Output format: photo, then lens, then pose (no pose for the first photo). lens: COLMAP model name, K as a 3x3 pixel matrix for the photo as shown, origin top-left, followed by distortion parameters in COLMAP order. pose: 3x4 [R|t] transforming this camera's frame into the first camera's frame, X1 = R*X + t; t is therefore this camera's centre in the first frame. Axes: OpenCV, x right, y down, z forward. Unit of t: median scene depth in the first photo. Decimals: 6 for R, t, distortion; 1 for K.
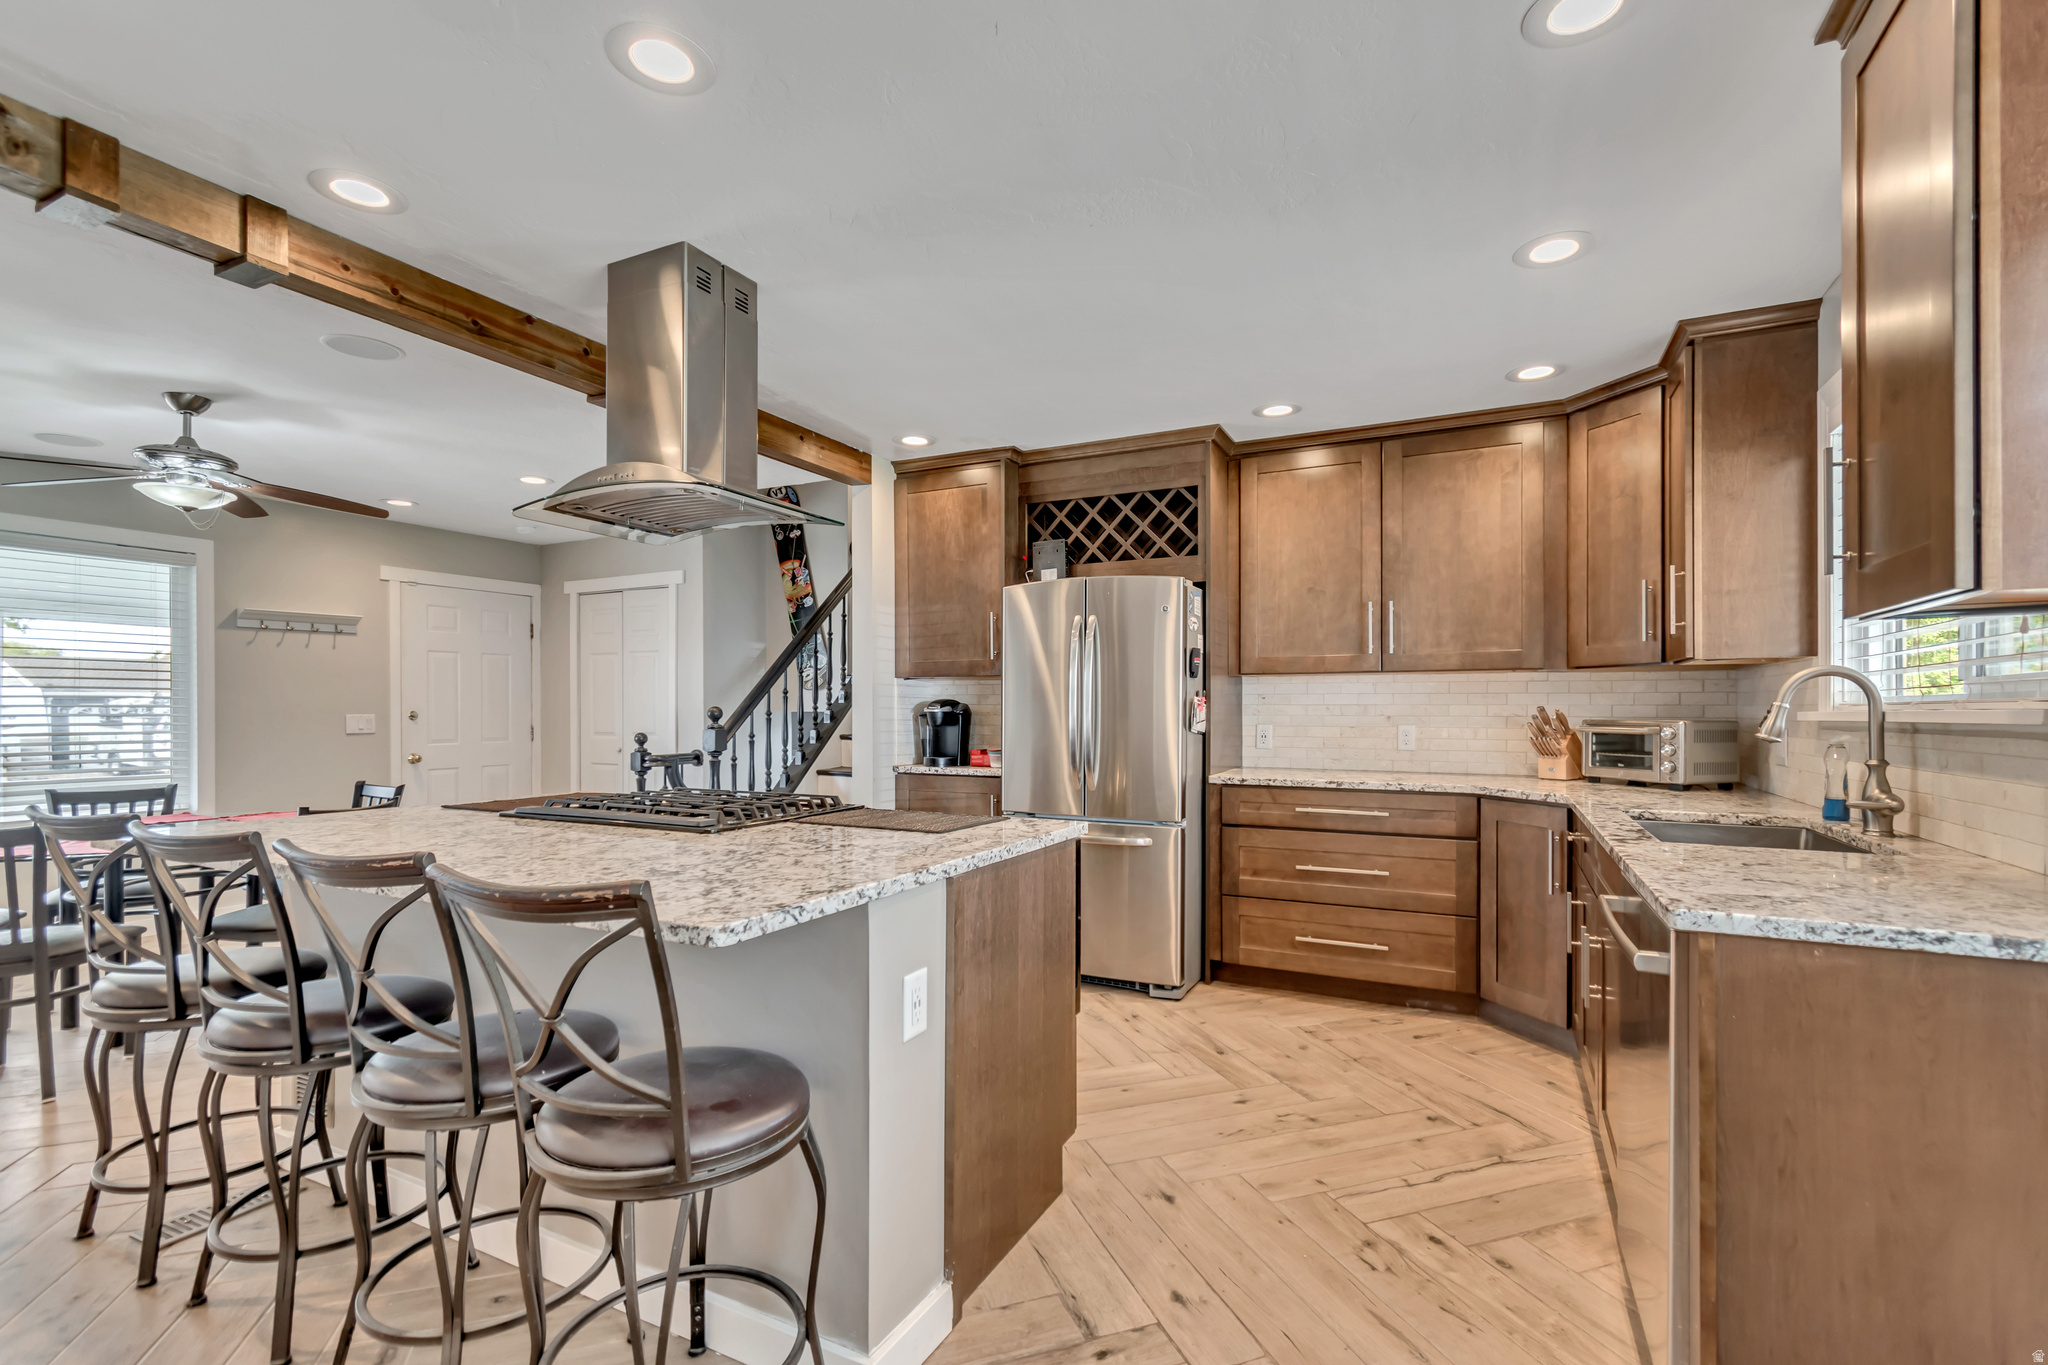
lens RADIAL K [[922.6, 0, 1034.3], [0, 922.6, 708.8], [0, 0, 1]] dist [-0.002318, -0.000784]
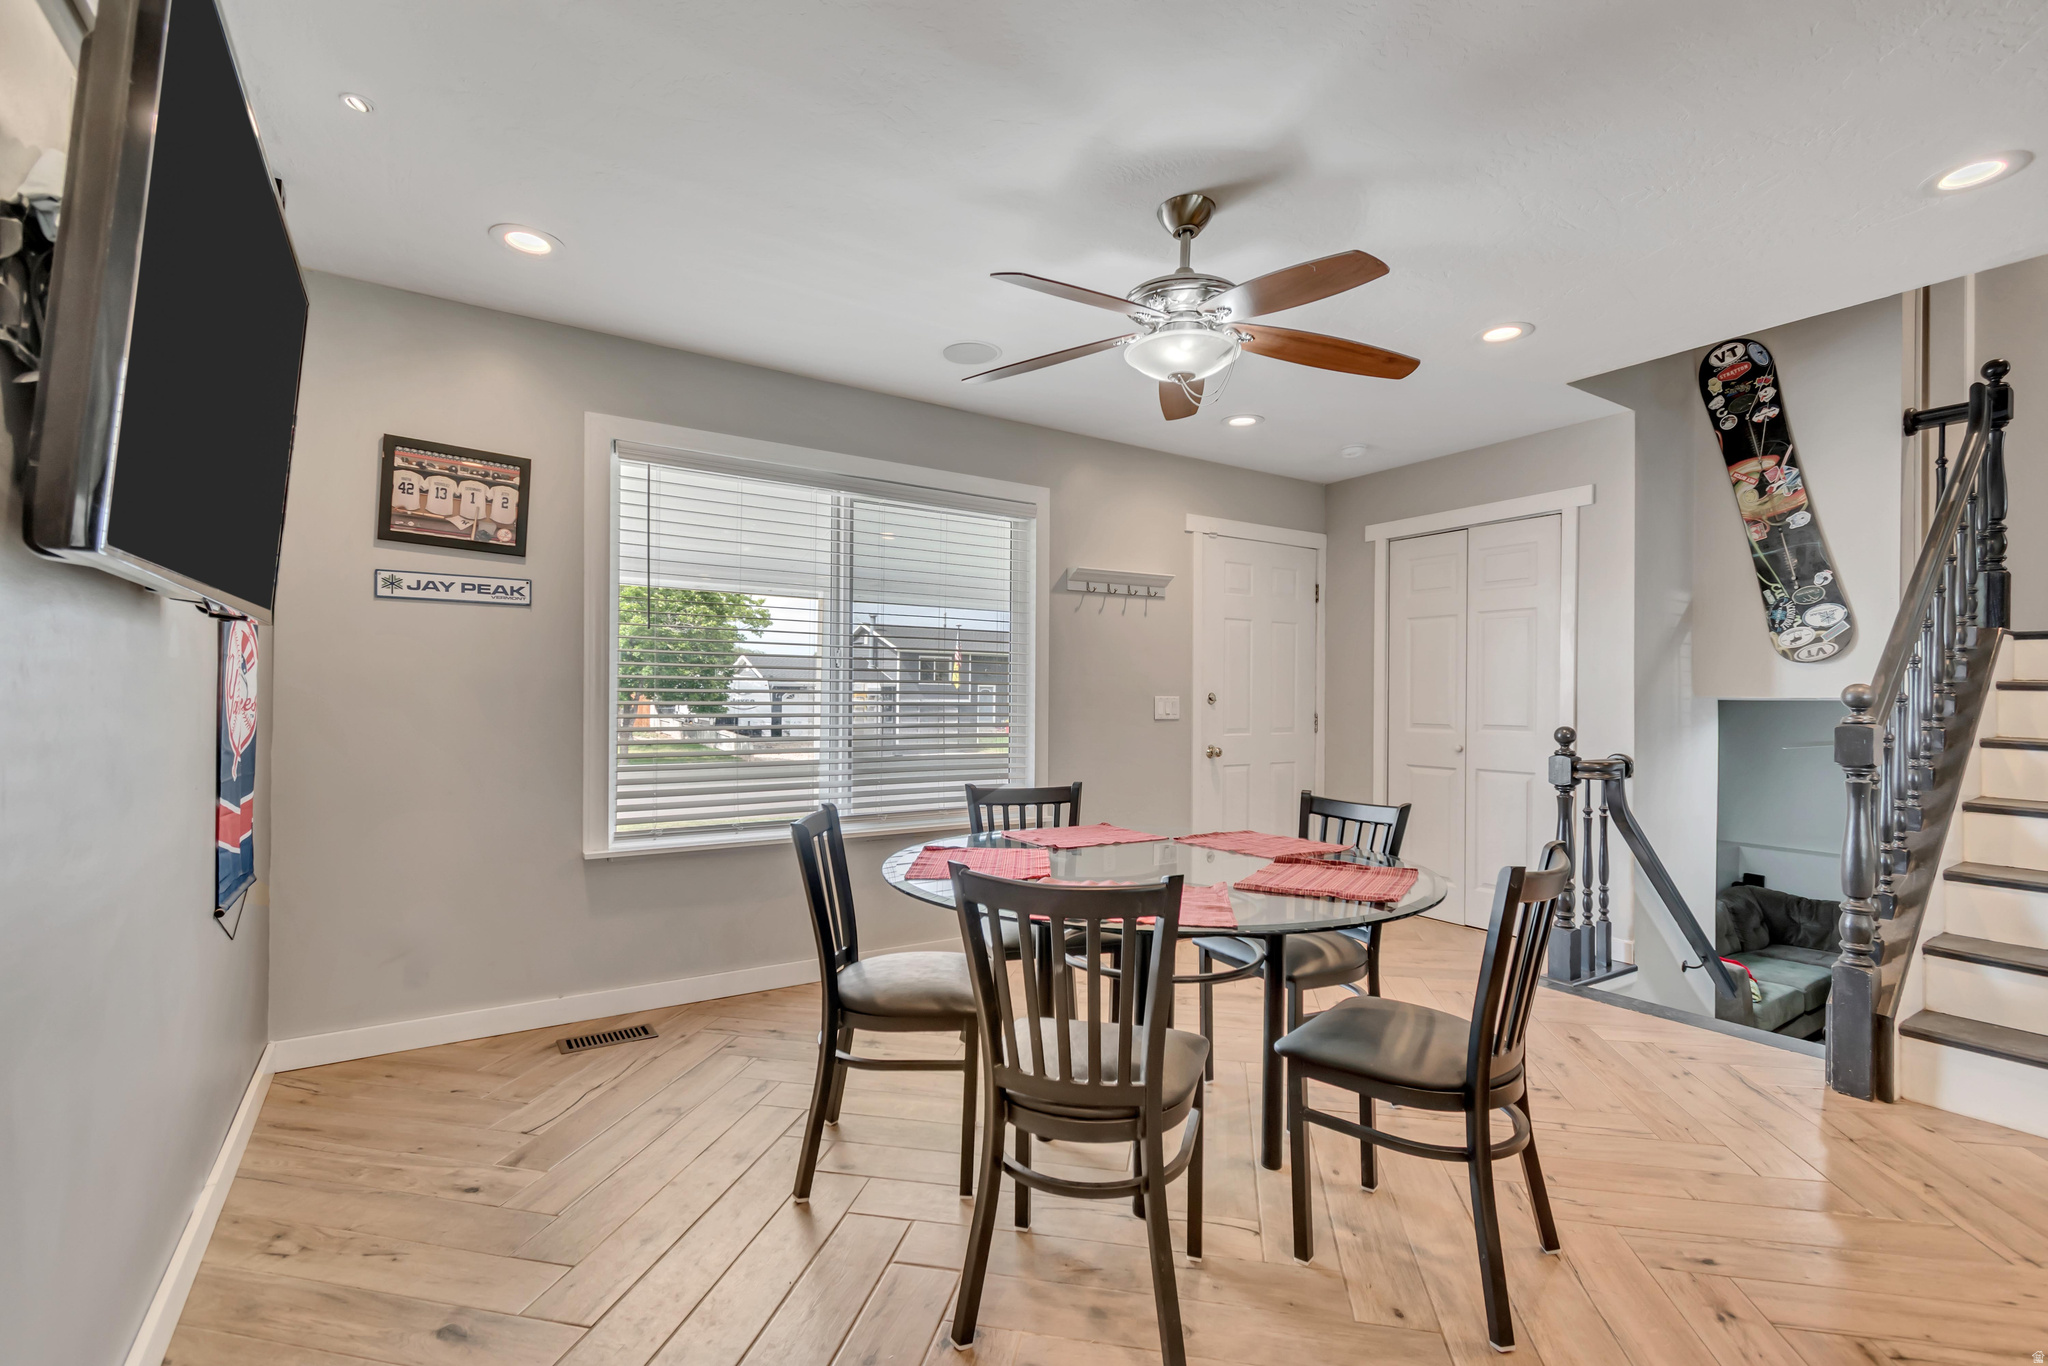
lens RADIAL K [[922.6, 0, 1022.6], [0, 922.6, 691.2], [0, 0, 1]] dist [-0.002318, -0.000784]
pose [[0.859710, 0.004098, -0.510765, -0.422596], [-0.009329, 0.999927, -0.007678, 0.009102], [0.510696, 0.011366, 0.859686, 0.231766]]
